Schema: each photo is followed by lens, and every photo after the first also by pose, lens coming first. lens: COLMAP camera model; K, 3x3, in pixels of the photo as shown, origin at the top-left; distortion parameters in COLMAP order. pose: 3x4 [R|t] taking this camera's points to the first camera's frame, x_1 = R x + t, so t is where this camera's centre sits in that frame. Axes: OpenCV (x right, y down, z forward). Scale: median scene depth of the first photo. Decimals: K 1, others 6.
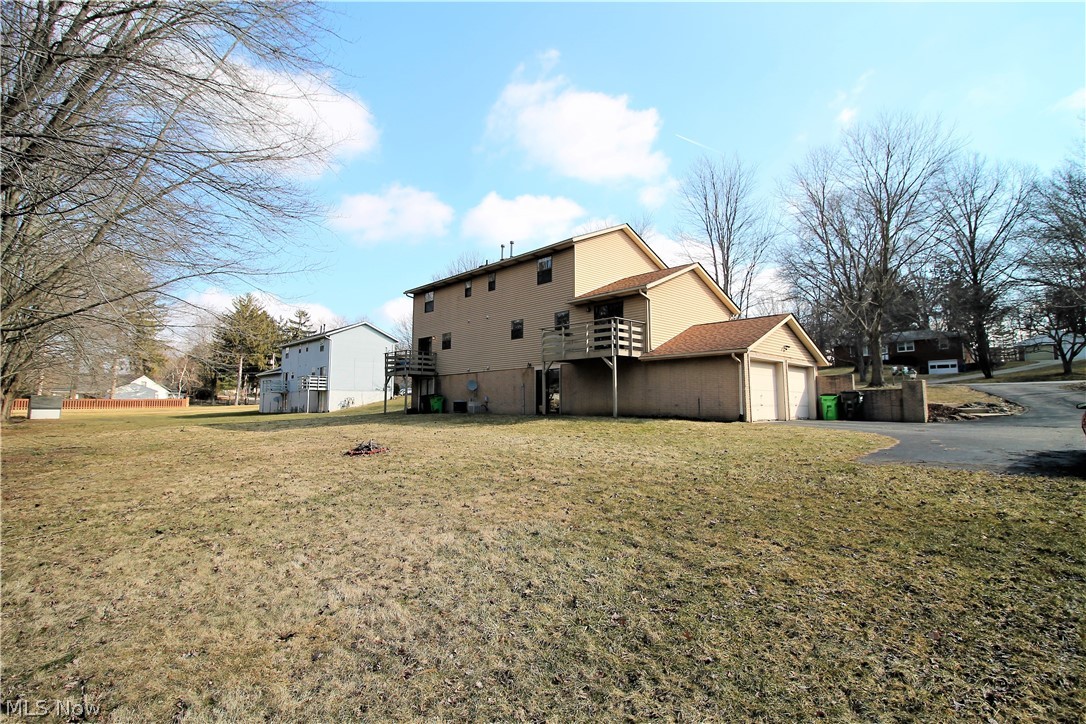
lens RADIAL K [[511.7, 0, 545.9], [0, 511.7, 363.3], [0, 0, 1]] dist [-0.027965, -0.000714]
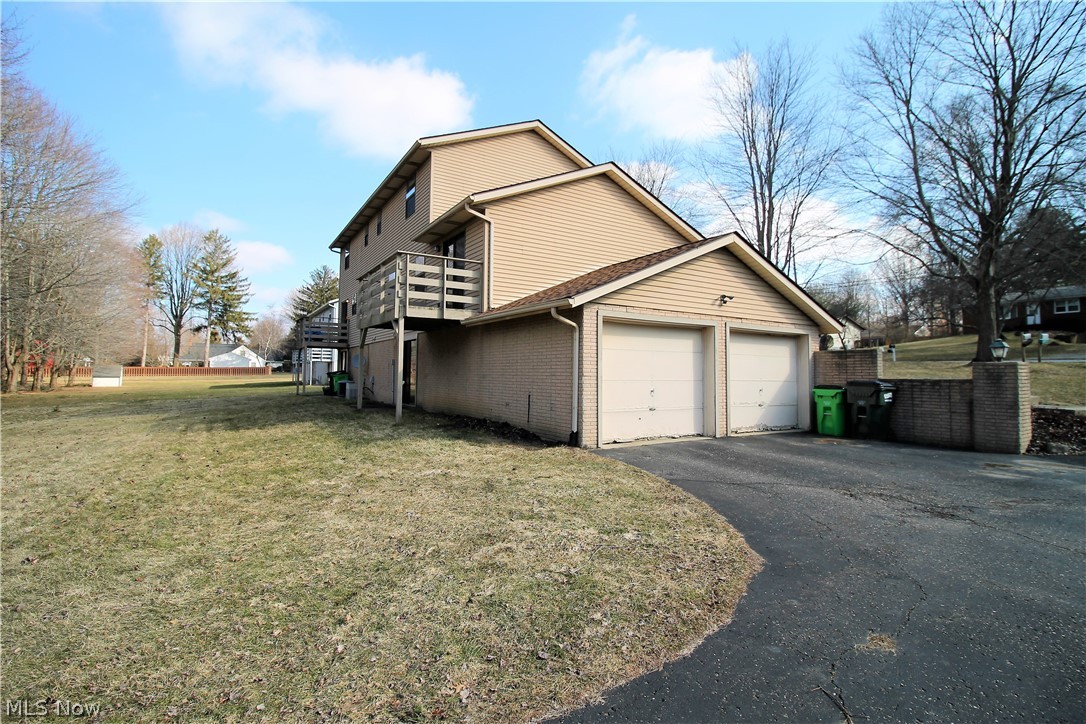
lens RADIAL K [[511.7, 0, 539.5], [0, 511.7, 361.4], [0, 0, 1]] dist [-0.027965, -0.000714]
pose [[0.978261, 0.004941, -0.207320, 0.385726], [0.007272, 0.998284, 0.058106, 0.001820], [0.207251, -0.058350, 0.976546, 0.430942]]
